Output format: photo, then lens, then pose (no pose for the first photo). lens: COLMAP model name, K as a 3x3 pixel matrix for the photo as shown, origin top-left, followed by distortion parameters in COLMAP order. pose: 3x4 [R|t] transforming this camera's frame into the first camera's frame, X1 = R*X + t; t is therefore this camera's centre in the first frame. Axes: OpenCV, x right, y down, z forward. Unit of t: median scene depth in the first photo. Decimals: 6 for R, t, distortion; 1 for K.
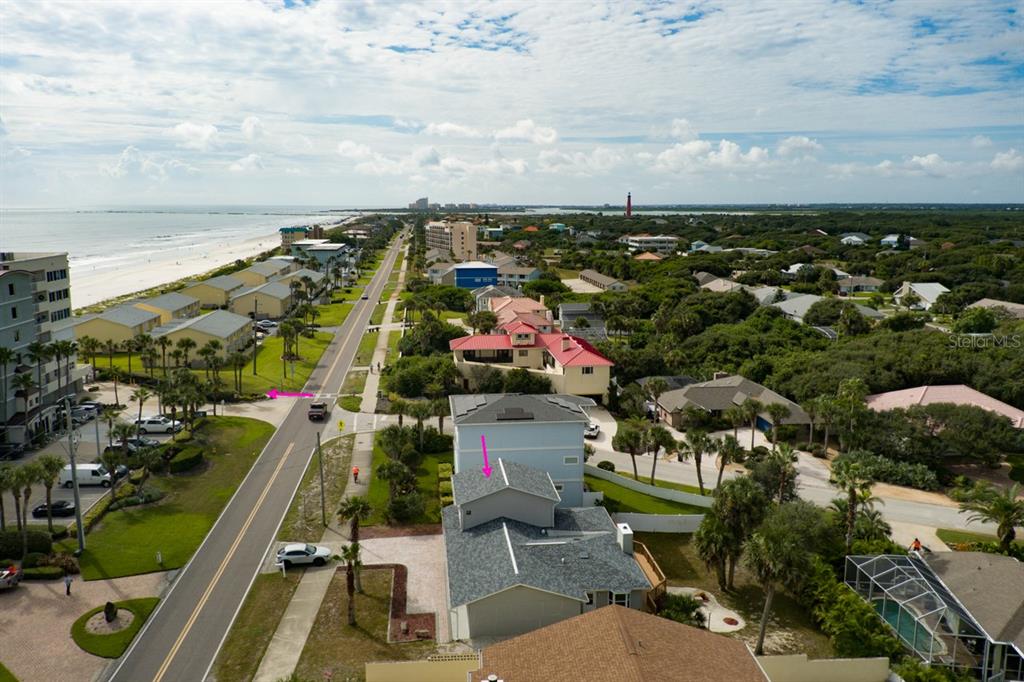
lens RADIAL K [[771.1, 0, 510.3], [0, 771.1, 340.0], [0, 0, 1]] dist [0.061152, -0.081641]
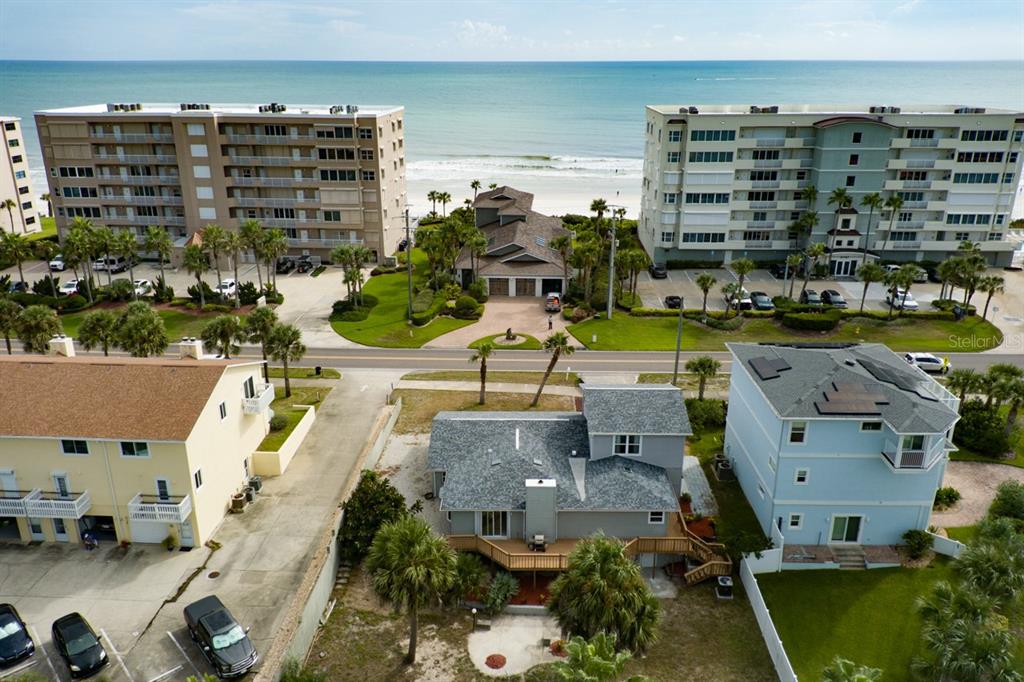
lens RADIAL K [[771.1, 0, 508.5], [0, 771.1, 344.7], [0, 0, 1]] dist [0.061152, -0.081641]
pose [[-0.117549, 0.338762, -0.933500, 0.812128], [-0.169595, 0.919360, 0.354986, -0.154499], [0.978478, 0.200045, -0.050618, 0.944952]]
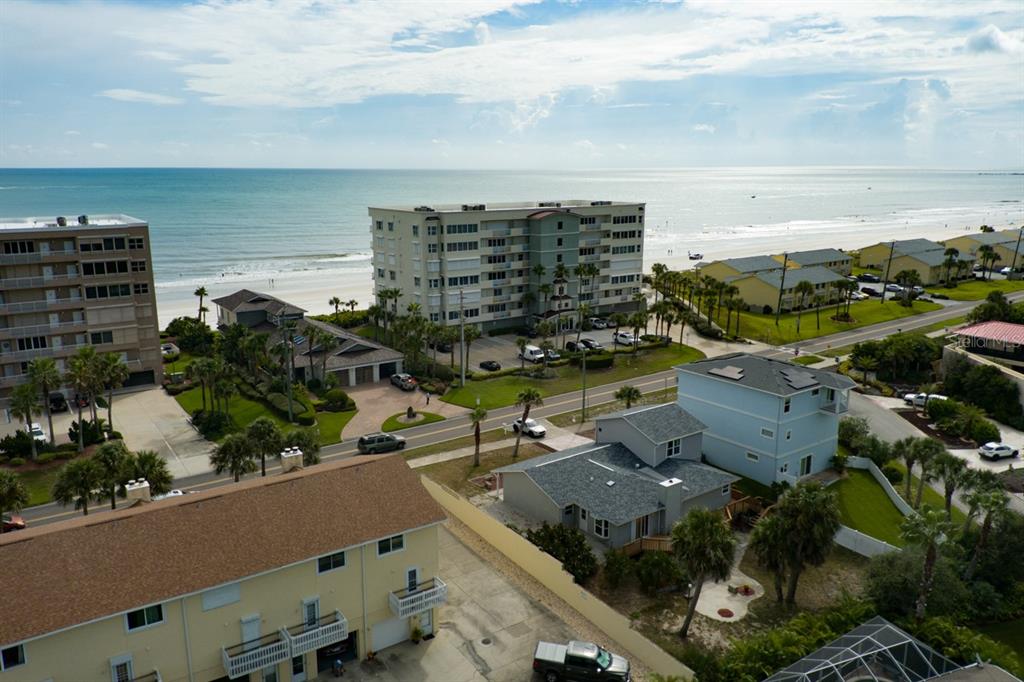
lens RADIAL K [[771.1, 0, 506.8], [0, 771.1, 349.2], [0, 0, 1]] dist [0.061152, -0.081641]
pose [[0.506161, 0.192274, -0.840733, 0.829996], [-0.143289, 0.980032, 0.137864, -0.034519], [0.850453, 0.050686, 0.523604, 0.266000]]
